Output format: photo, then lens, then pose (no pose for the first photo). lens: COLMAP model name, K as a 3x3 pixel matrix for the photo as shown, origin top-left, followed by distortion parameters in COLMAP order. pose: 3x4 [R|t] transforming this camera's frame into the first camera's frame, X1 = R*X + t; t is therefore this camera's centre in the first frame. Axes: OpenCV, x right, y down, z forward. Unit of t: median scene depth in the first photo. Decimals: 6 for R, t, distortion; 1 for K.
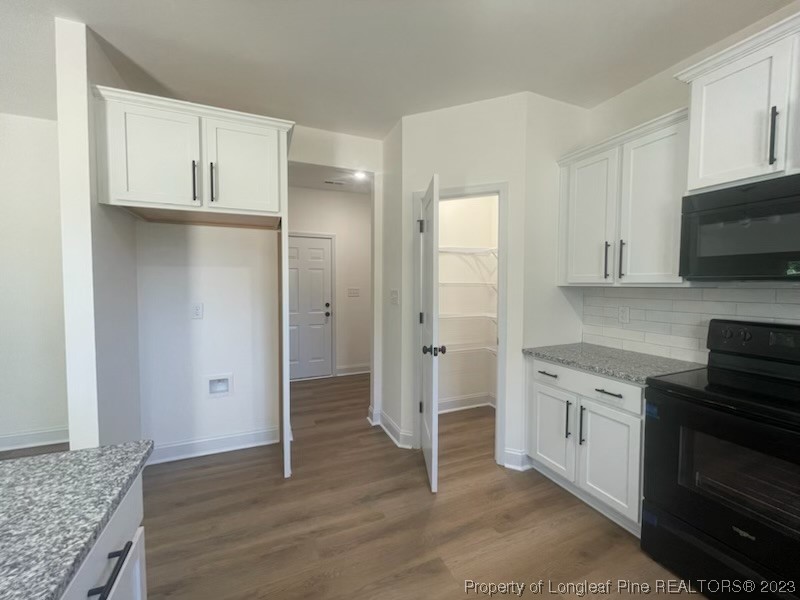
lens RADIAL K [[326.0, 0, 400.0], [0, 326.0, 300.0], [0, 0, 1]] dist [0.015396, -0.000012]
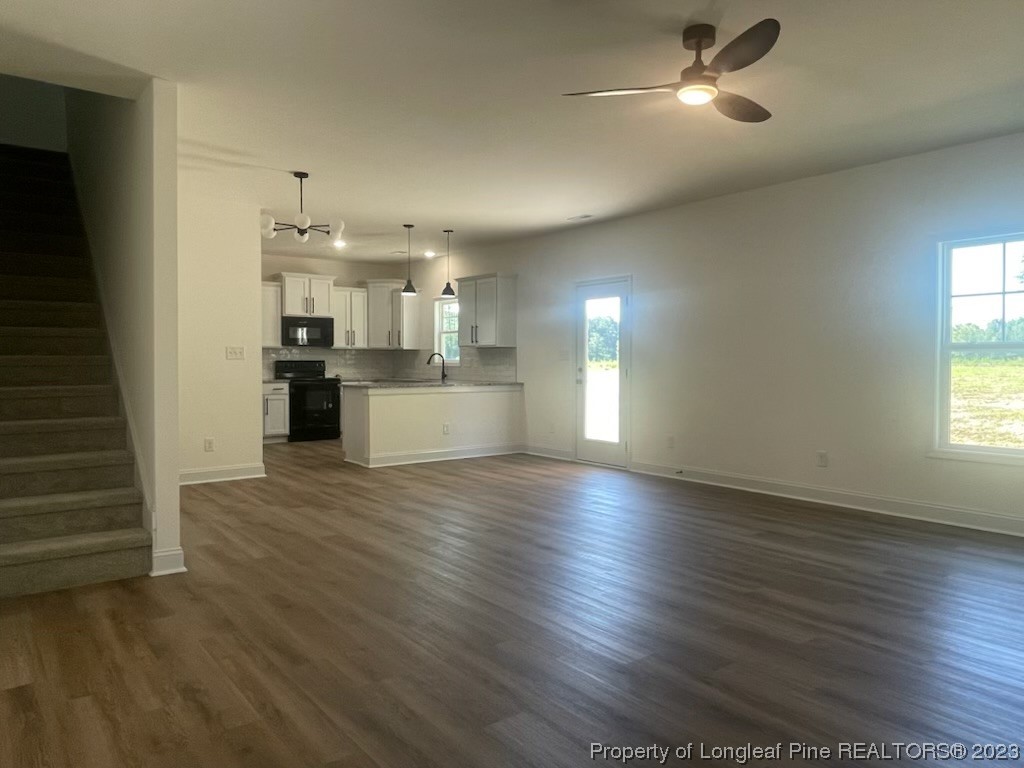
lens RADIAL K [[808.9, 0, 512.0], [0, 808.9, 384.0], [0, 0, 1]] dist [-0.041546, 0.000207]
pose [[-0.178060, -0.033560, 0.983447, -6.165374], [0.047743, 0.997947, 0.042699, 0.060784], [-0.982861, 0.054556, -0.176092, 0.329089]]
